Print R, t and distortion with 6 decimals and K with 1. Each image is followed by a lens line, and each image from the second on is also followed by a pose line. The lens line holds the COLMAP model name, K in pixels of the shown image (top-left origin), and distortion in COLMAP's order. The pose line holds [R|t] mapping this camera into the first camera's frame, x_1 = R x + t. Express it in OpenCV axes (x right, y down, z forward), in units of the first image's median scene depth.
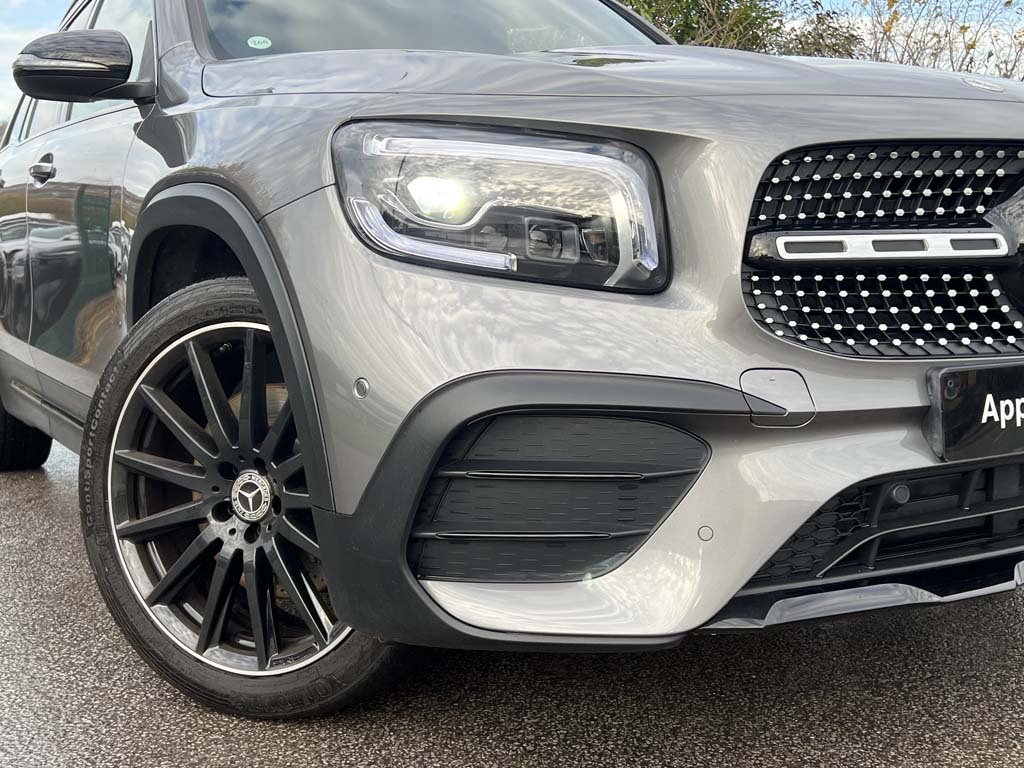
lens RADIAL K [[1198.3, 0, 517.9], [0, 1198.3, 386.8], [0, 0, 1]] dist [0.070582, 0.000000]
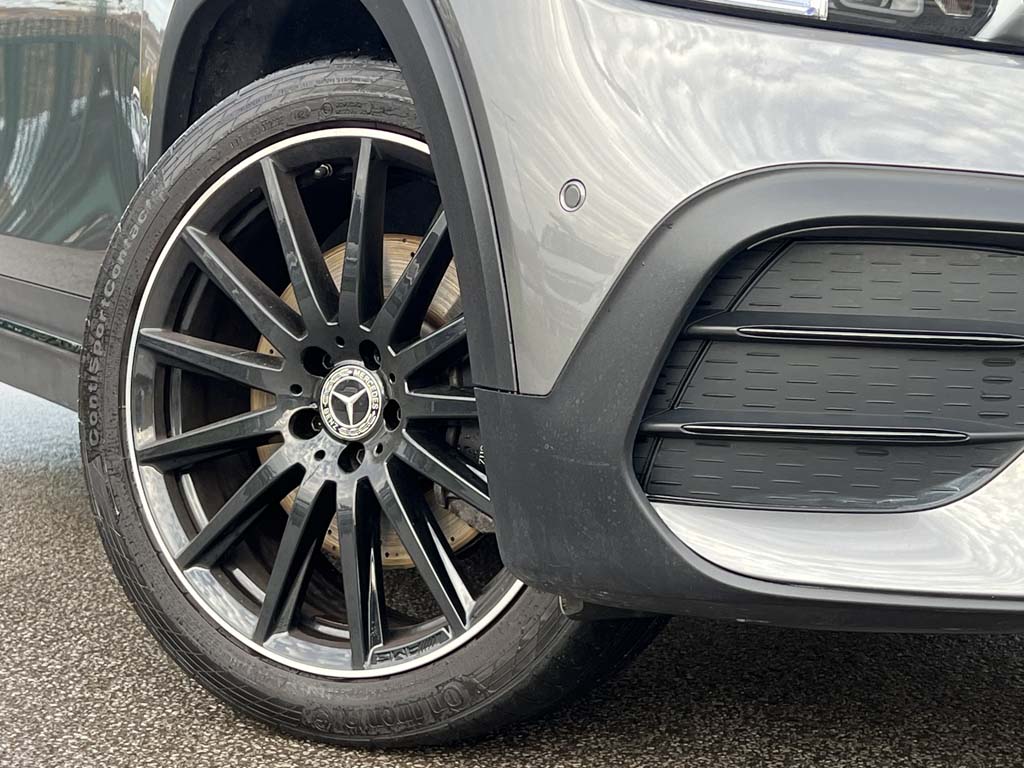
lens RADIAL K [[1883.2, 0, 507.2], [0, 1883.2, 376.8], [0, 0, 1]] dist [0.164885, 0.000000]
pose [[0.997418, 0.048069, -0.053354, -0.085493], [-0.049430, 0.998478, -0.024479, 0.099331], [0.052097, 0.027053, 0.998276, -0.007997]]
